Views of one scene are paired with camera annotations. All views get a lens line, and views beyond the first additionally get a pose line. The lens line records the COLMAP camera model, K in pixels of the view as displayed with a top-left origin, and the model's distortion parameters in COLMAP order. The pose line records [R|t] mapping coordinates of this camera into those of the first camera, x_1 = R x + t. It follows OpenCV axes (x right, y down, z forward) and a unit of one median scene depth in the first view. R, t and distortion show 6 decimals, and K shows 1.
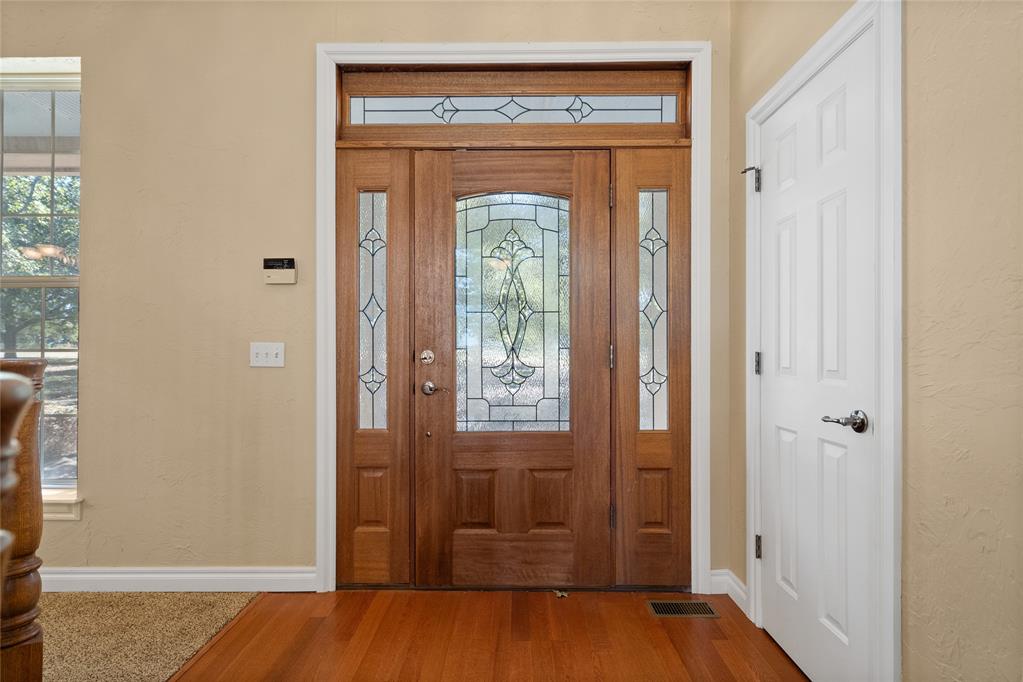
lens RADIAL K [[474.5, 0, 511.7], [0, 474.5, 331.7], [0, 0, 1]] dist [-0.001809, 0.002461]
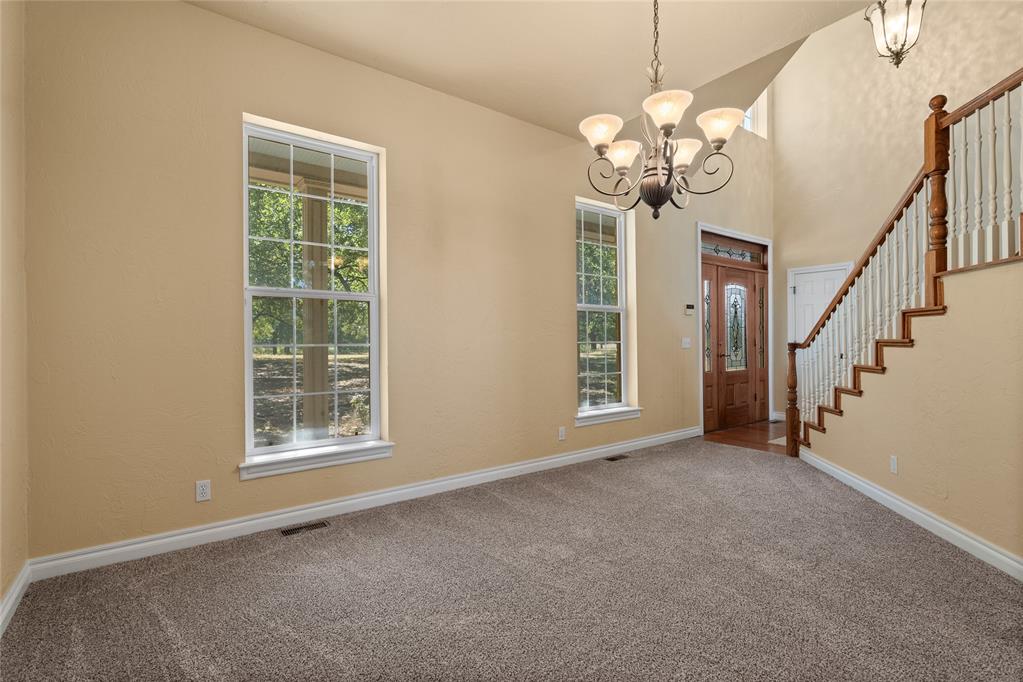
lens RADIAL K [[474.5, 0, 511.0], [0, 474.5, 344.2], [0, 0, 1]] dist [-0.001809, 0.002461]
pose [[0.805525, -0.010096, 0.592476, -2.728588], [0.010107, 0.999943, 0.003299, 0.037395], [-0.592476, 0.003331, 0.805581, -0.457738]]
